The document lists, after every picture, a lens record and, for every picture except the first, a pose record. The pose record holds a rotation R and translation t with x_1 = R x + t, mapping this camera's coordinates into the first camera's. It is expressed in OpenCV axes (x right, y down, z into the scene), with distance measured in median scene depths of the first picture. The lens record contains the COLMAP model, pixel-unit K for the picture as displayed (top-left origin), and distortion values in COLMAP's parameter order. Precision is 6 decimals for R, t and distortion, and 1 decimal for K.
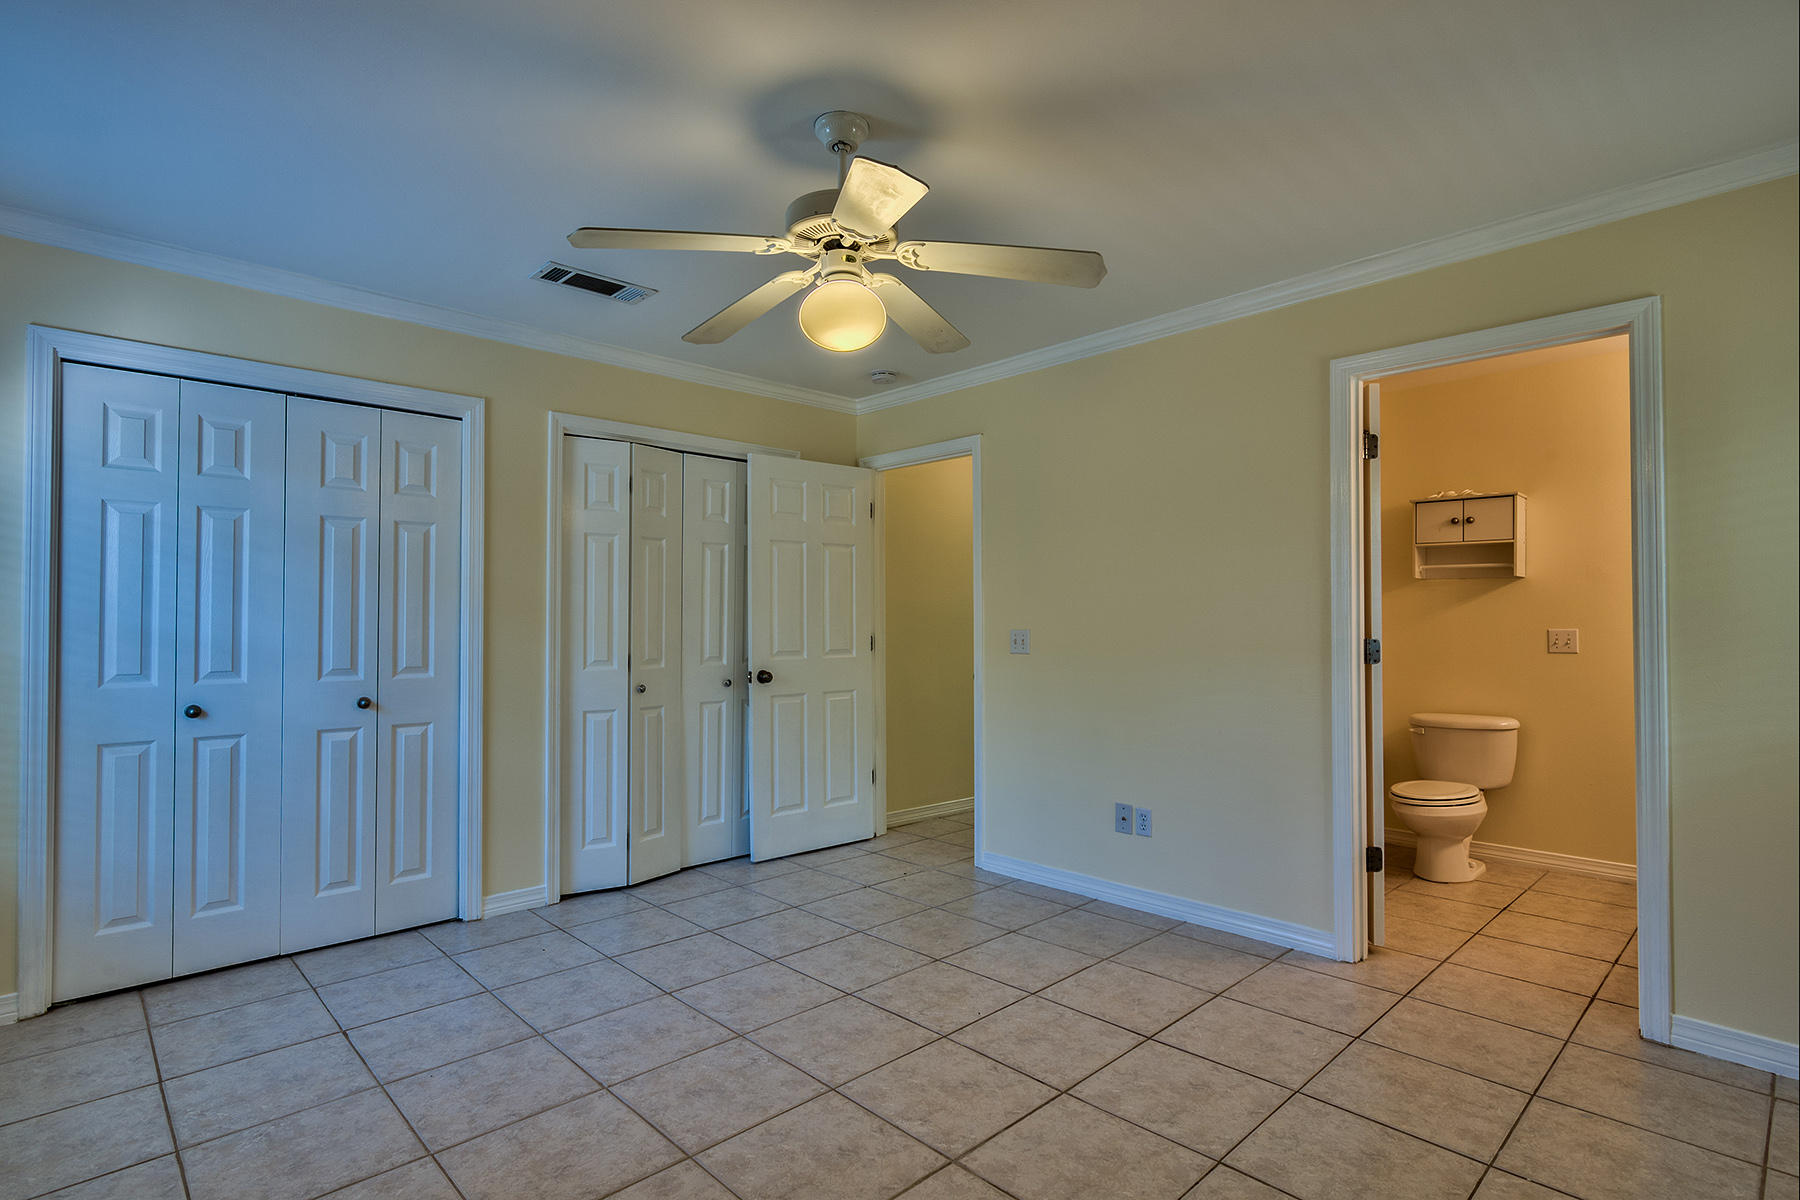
lens RADIAL K [[895.8, 0, 887.5], [0, 895.8, 616.5], [0, 0, 1]] dist [0.001182, 0.000975]
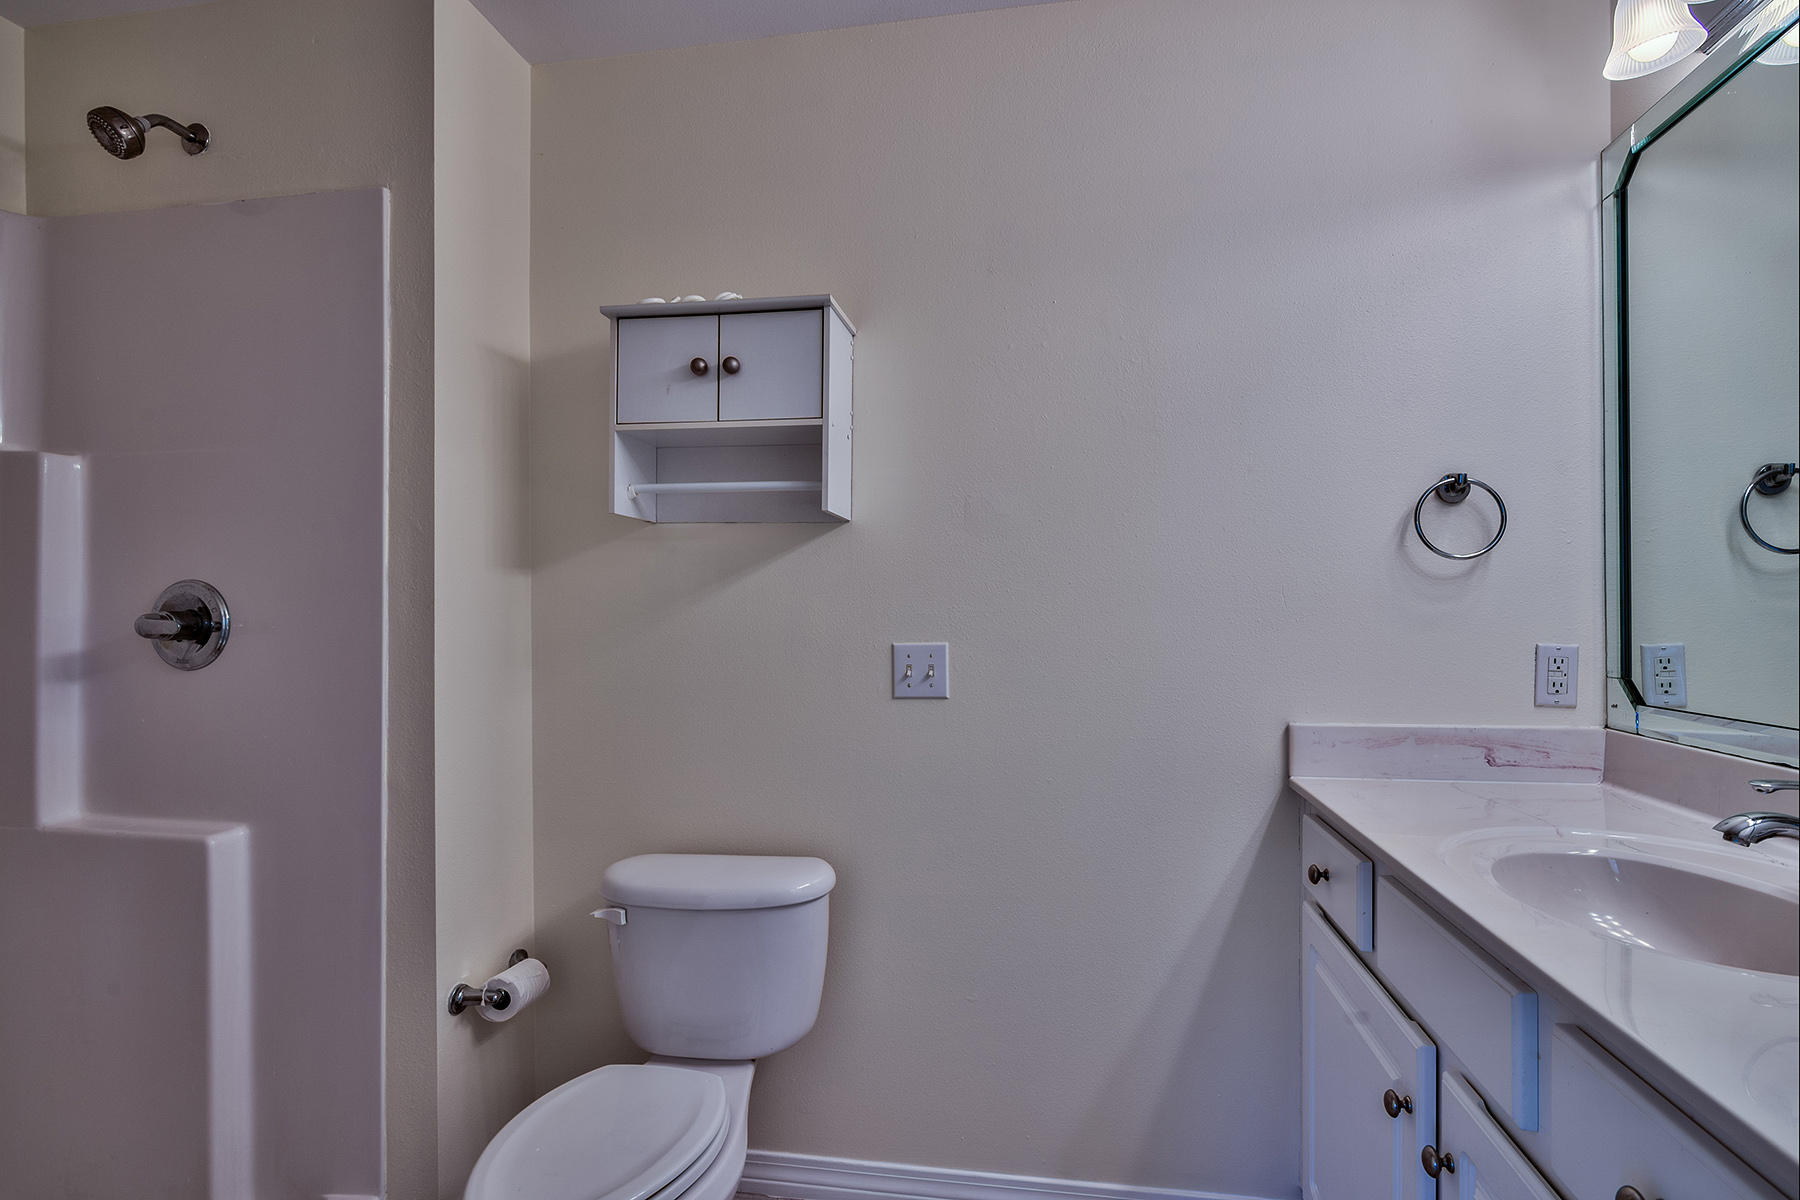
lens RADIAL K [[895.8, 0, 900.6], [0, 895.8, 589.1], [0, 0, 1]] dist [0.001182, 0.000975]
pose [[0.815284, 0.007498, 0.579012, 0.485015], [-0.005530, 0.999971, -0.005162, -0.009317], [-0.579035, 0.001006, 0.815302, 0.640025]]
